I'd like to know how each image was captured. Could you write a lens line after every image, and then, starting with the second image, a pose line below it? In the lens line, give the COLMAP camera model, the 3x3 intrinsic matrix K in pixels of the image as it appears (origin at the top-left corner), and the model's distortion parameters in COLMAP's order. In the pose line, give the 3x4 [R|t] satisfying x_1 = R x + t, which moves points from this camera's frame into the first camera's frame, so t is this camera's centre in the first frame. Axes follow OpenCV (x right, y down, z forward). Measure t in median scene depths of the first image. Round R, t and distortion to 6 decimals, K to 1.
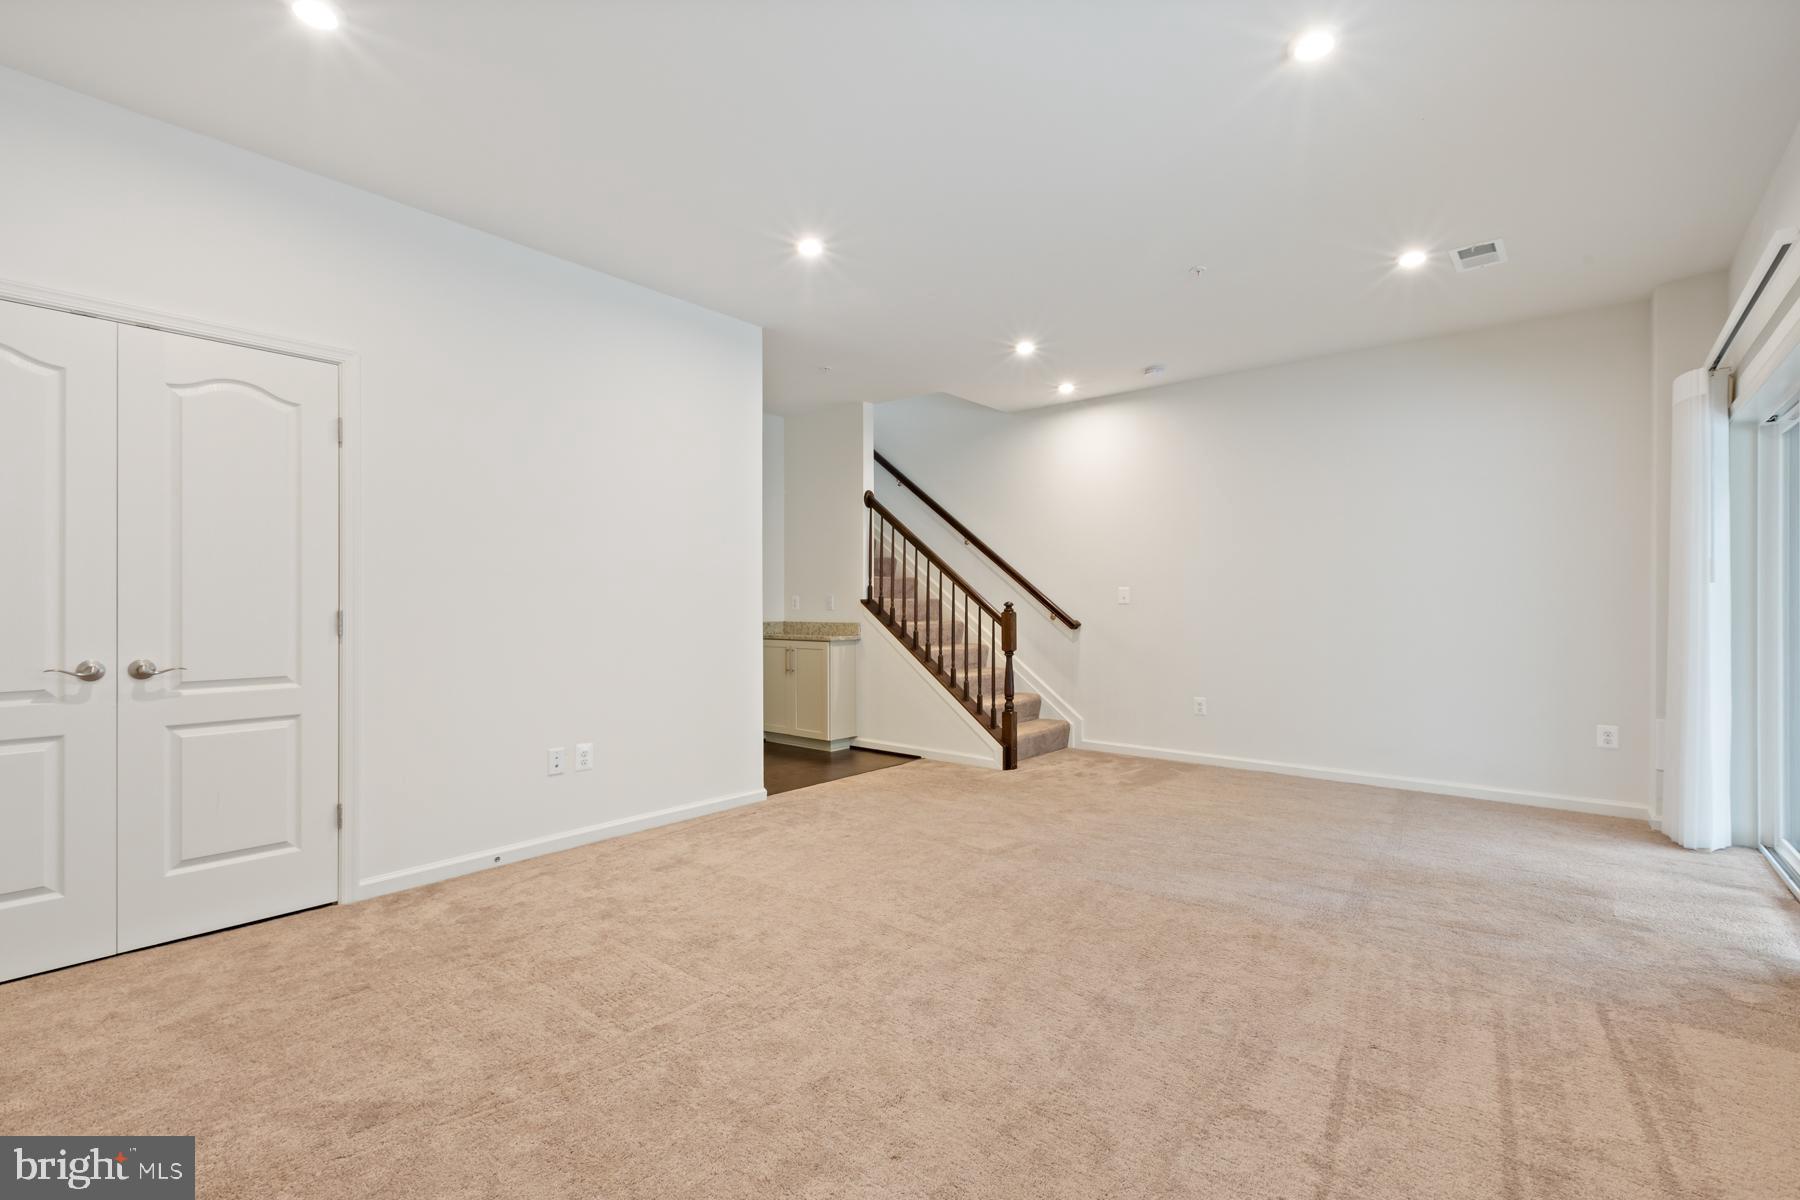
lens RADIAL K [[807.7, 0, 900.0], [0, 807.7, 600.0], [0, 0, 1]] dist [-0.000709, -0.000110]
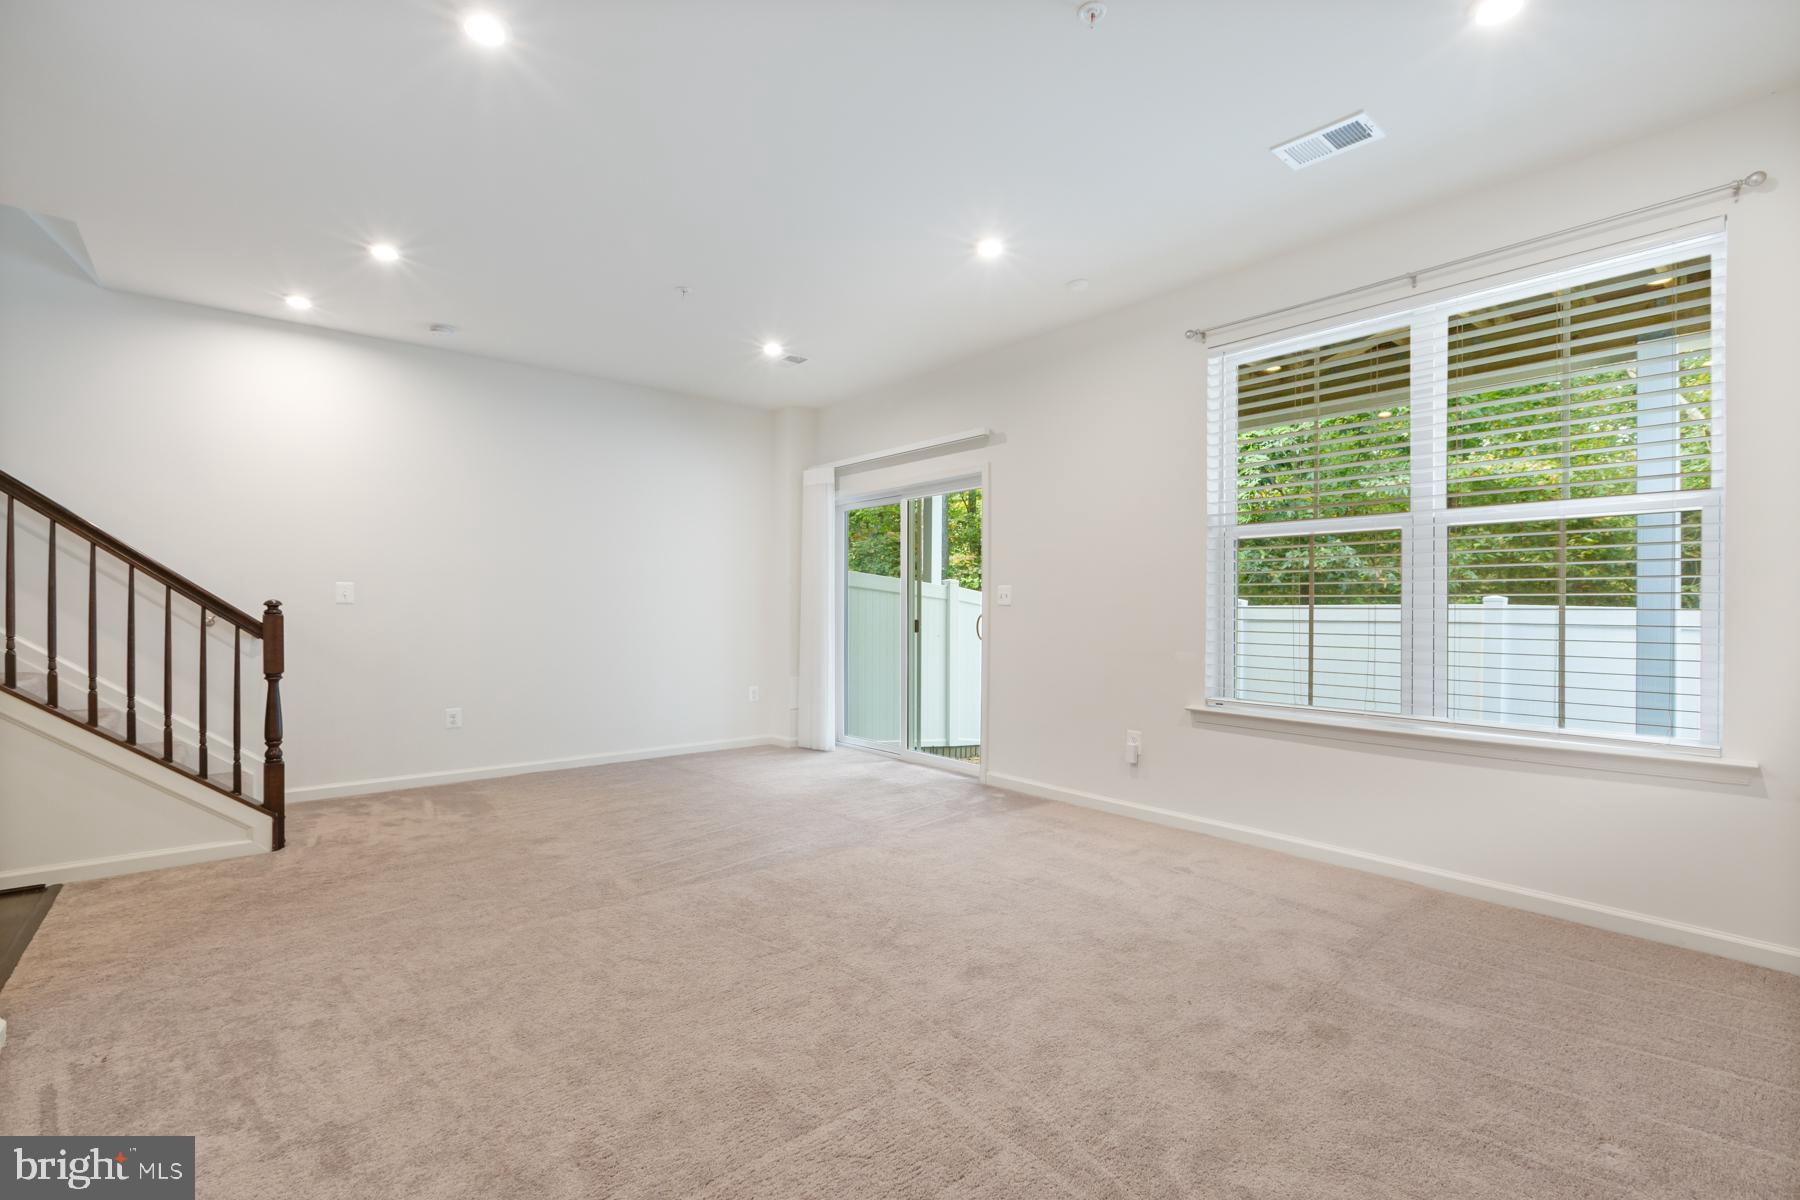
lens RADIAL K [[807.7, 0, 900.0], [0, 807.7, 600.0], [0, 0, 1]] dist [-0.000709, -0.000110]
pose [[0.175923, 0.009042, 0.984362, -0.435126], [-0.007688, 0.999940, -0.007812, 0.003847], [-0.984374, -0.006193, 0.175982, 0.369606]]
